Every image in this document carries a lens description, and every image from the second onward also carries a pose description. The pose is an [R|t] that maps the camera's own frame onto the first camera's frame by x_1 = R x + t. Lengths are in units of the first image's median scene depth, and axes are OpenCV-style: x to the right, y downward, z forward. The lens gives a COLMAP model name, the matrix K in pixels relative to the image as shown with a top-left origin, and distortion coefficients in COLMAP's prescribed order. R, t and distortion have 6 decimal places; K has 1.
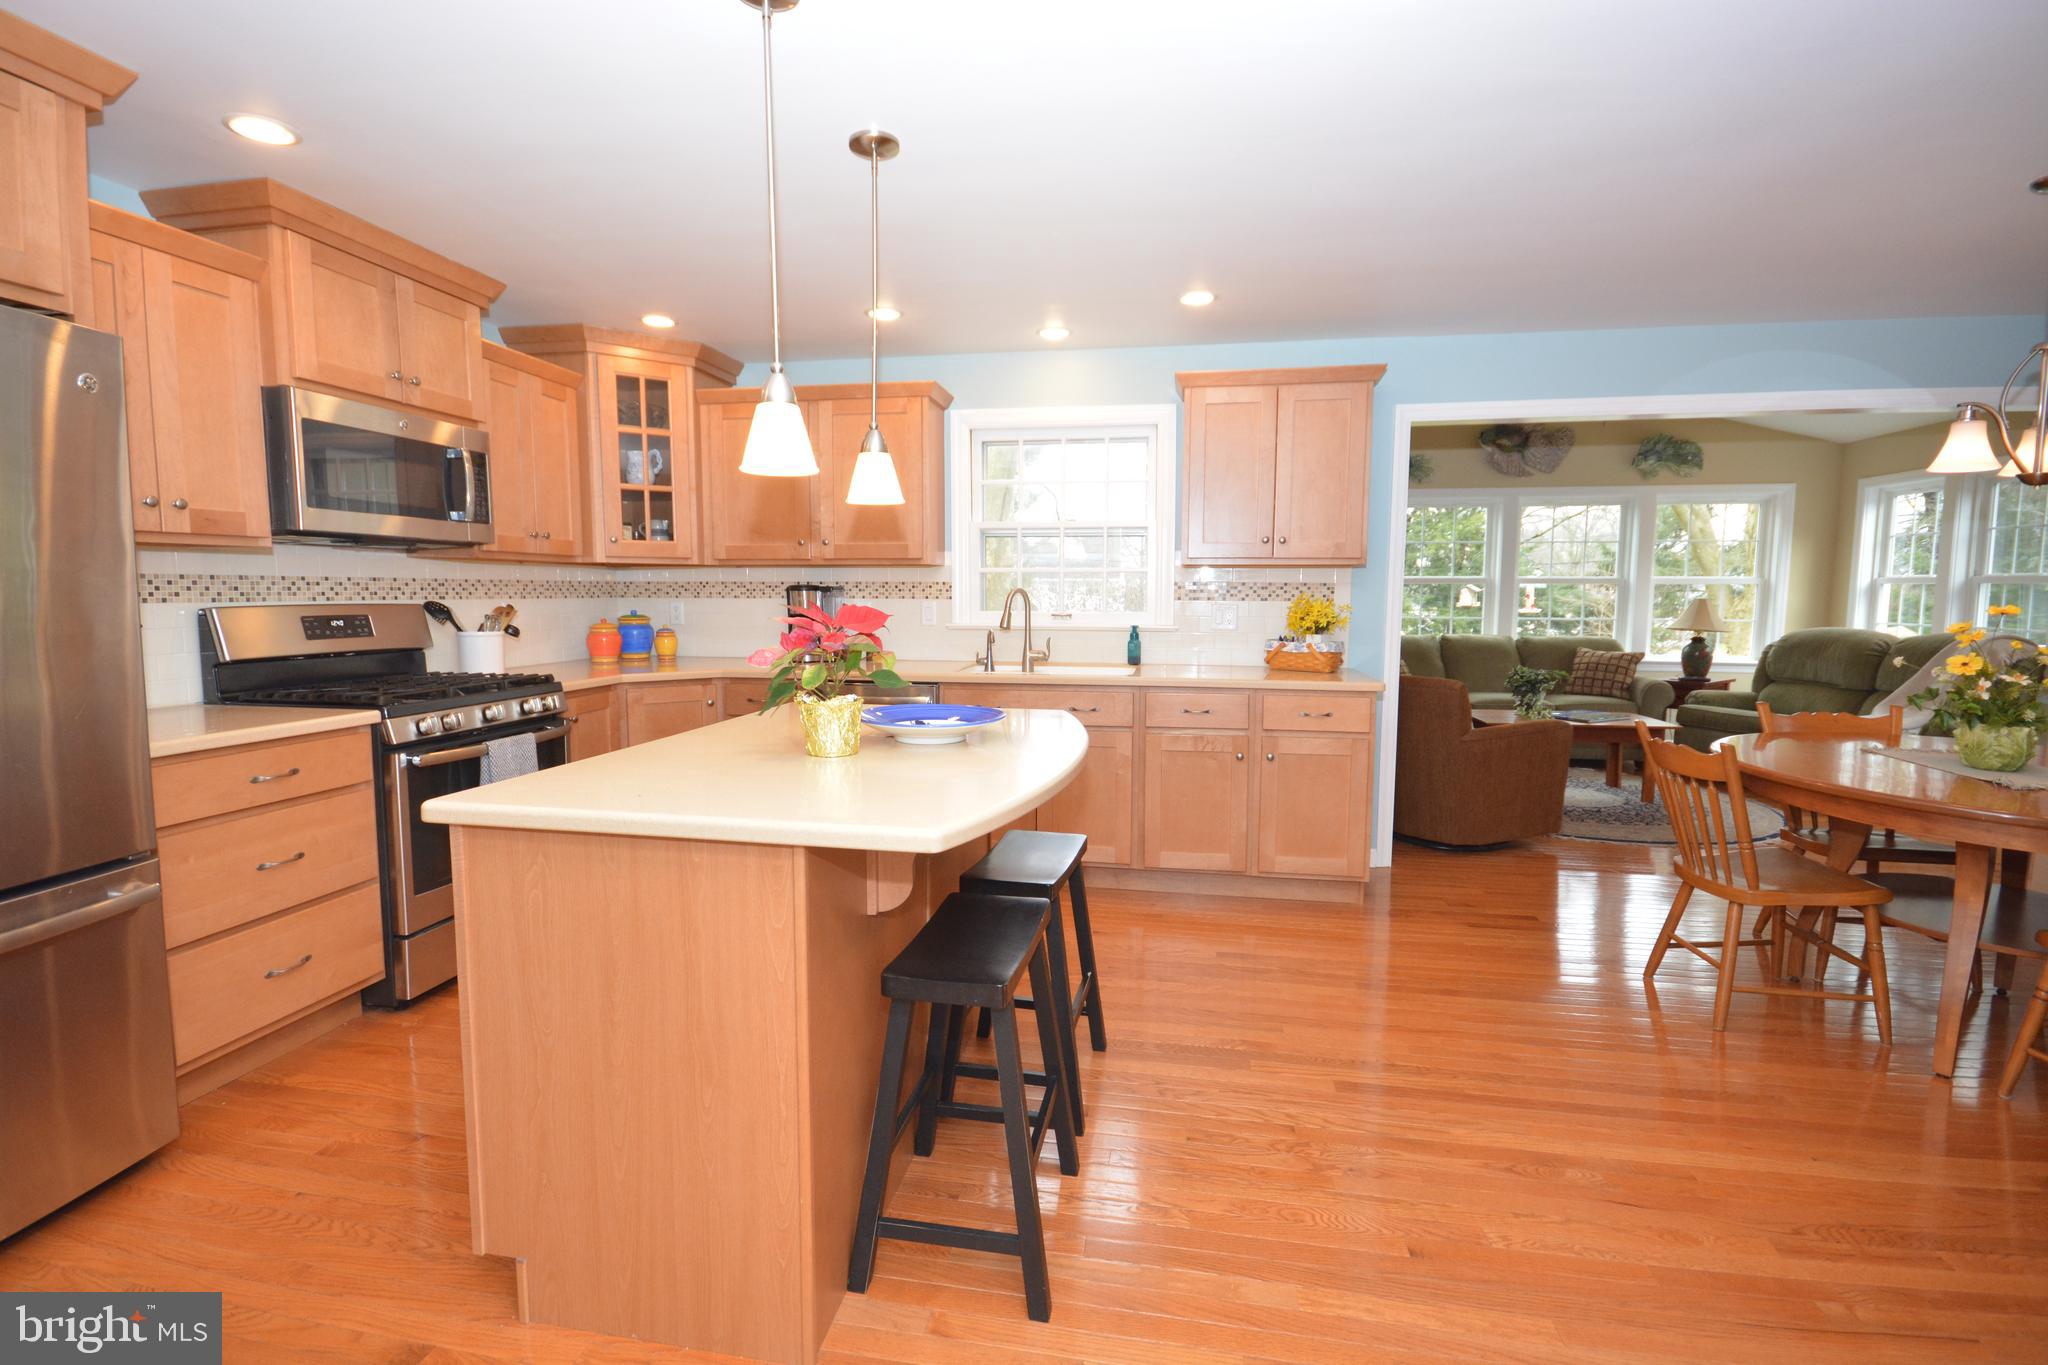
lens RADIAL K [[905.7, 0, 1013.6], [0, 905.7, 673.9], [0, 0, 1]] dist [0.001032, -0.004187]
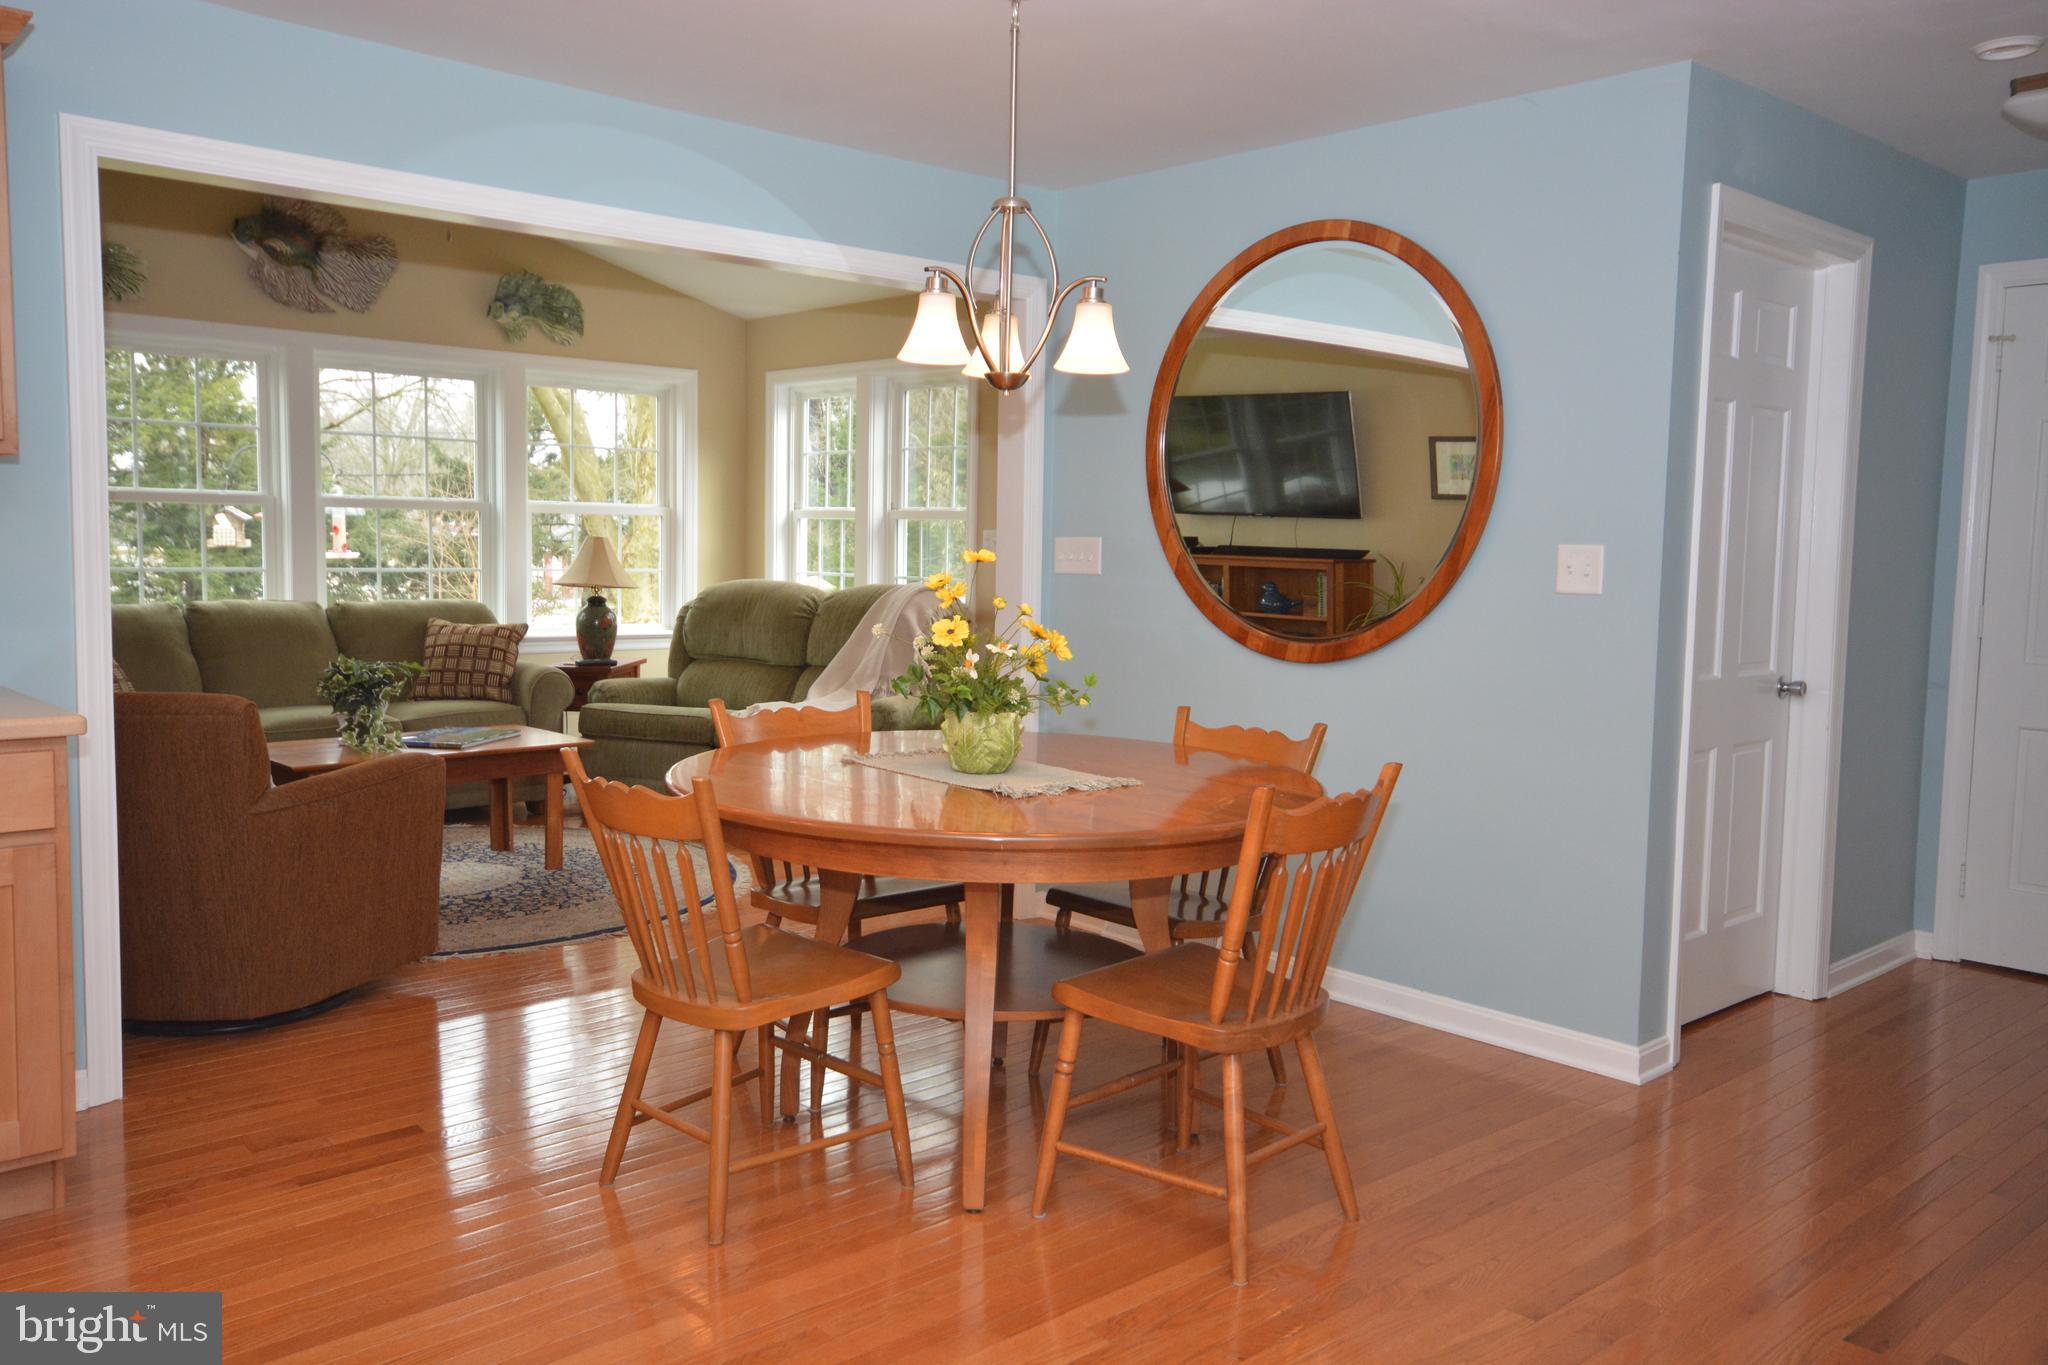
lens RADIAL K [[1623.1, 0, 1014.8], [0, 1623.1, 667.5], [0, 0, 1]] dist [0.013968, 0.036588]
pose [[0.608476, -0.056050, 0.791590, 0.033297], [0.056114, 0.998045, 0.027535, -0.008697], [-0.791586, 0.027665, 0.610431, 0.096666]]
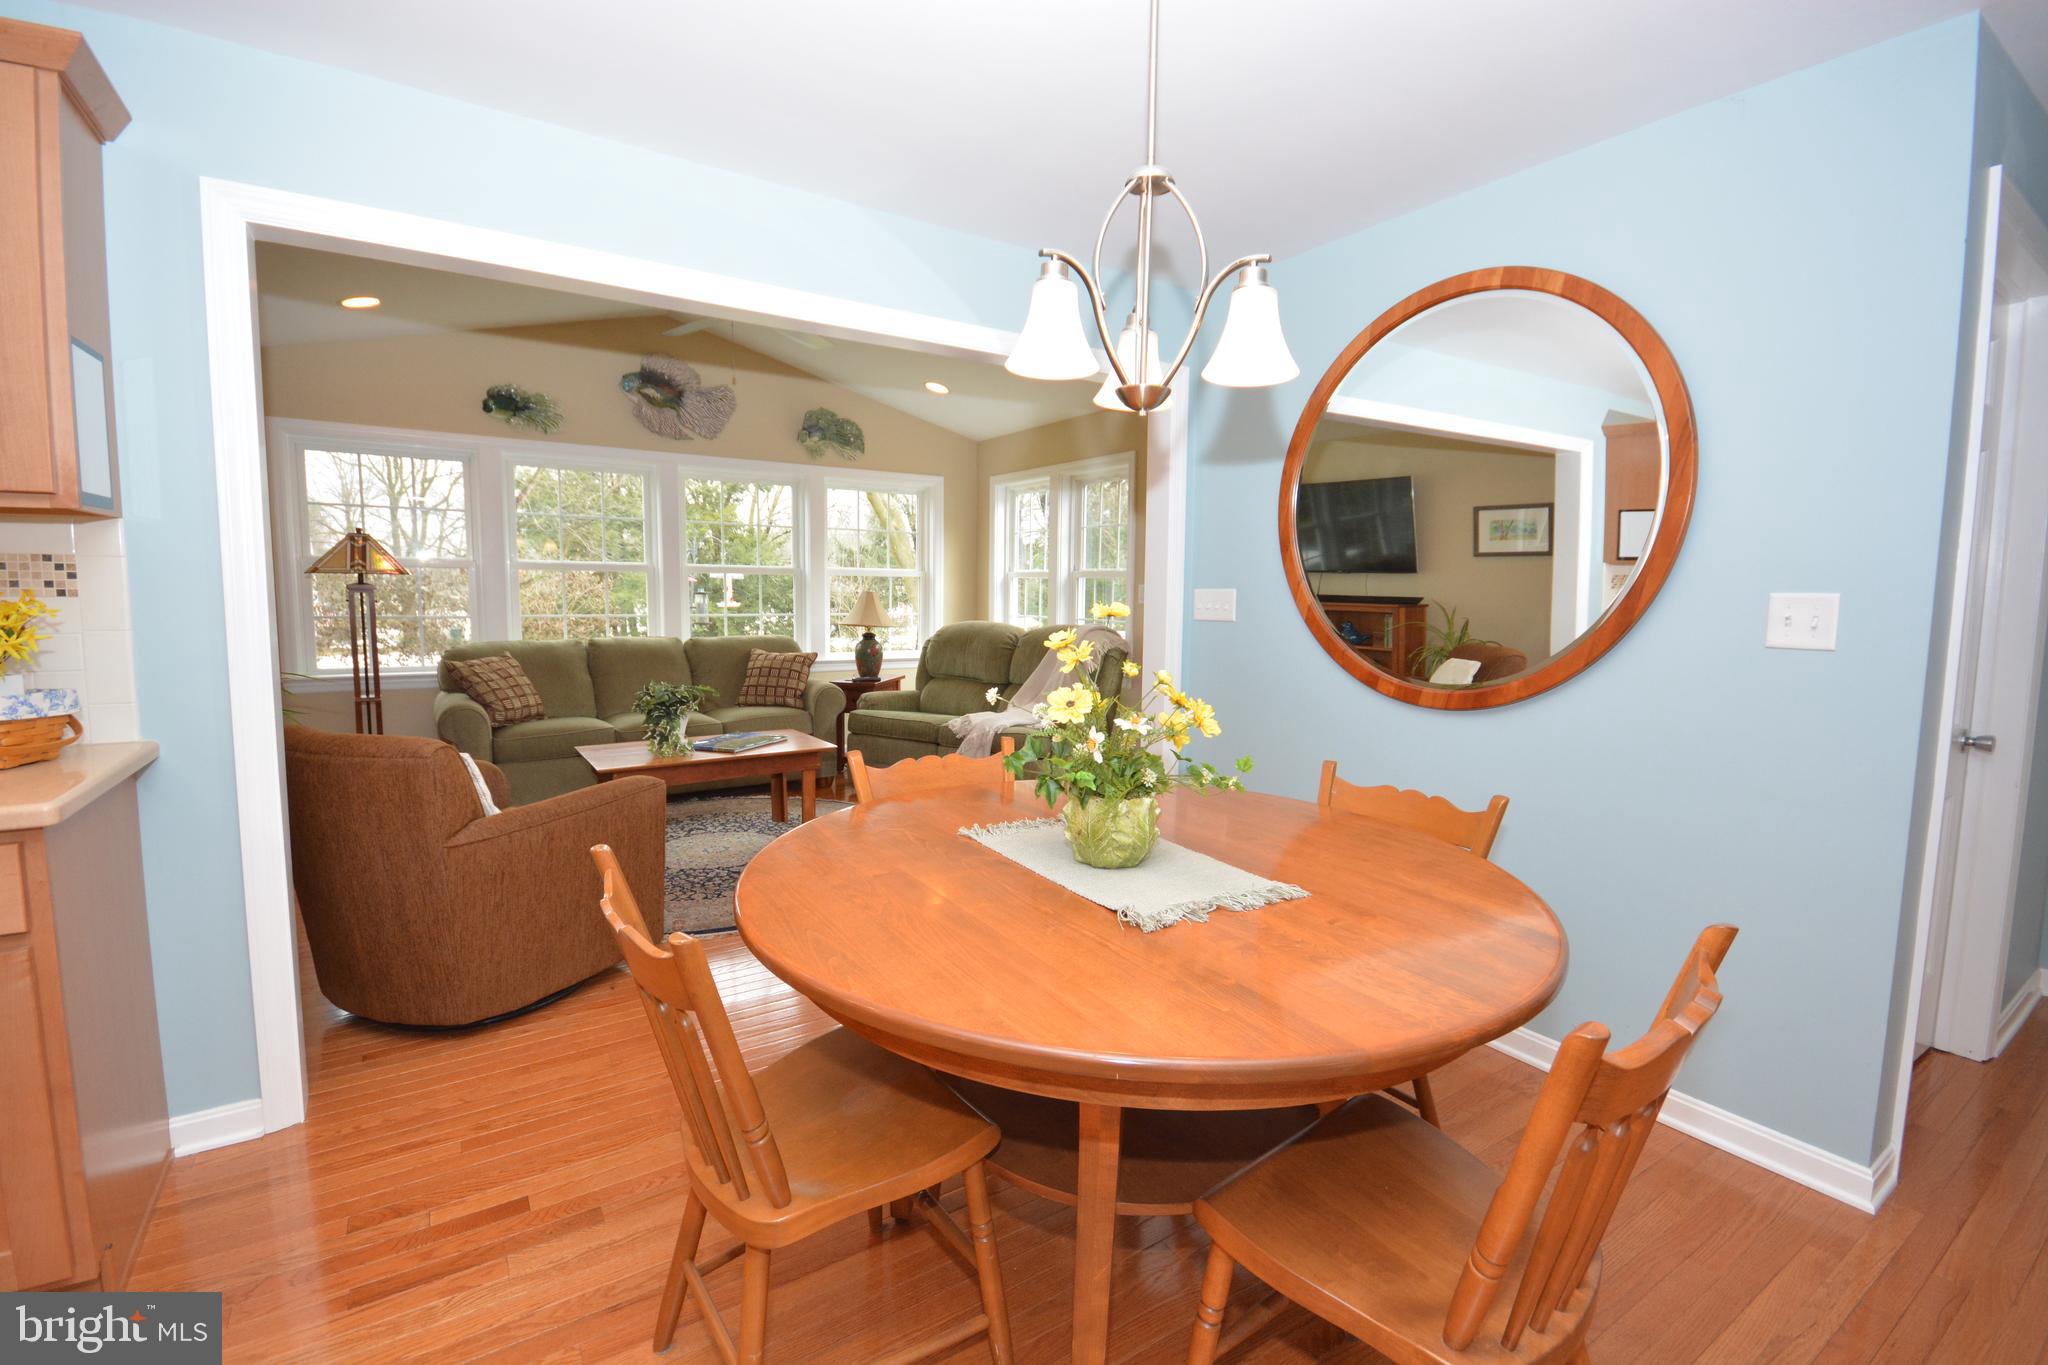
lens RADIAL K [[905.7, 0, 1020.5], [0, 905.7, 673.0], [0, 0, 1]] dist [0.001032, -0.004187]
pose [[0.726555, -0.058770, 0.684590, 0.356033], [0.053330, 0.998153, 0.029090, -0.028414], [-0.685035, 0.015373, 0.728348, 0.336219]]
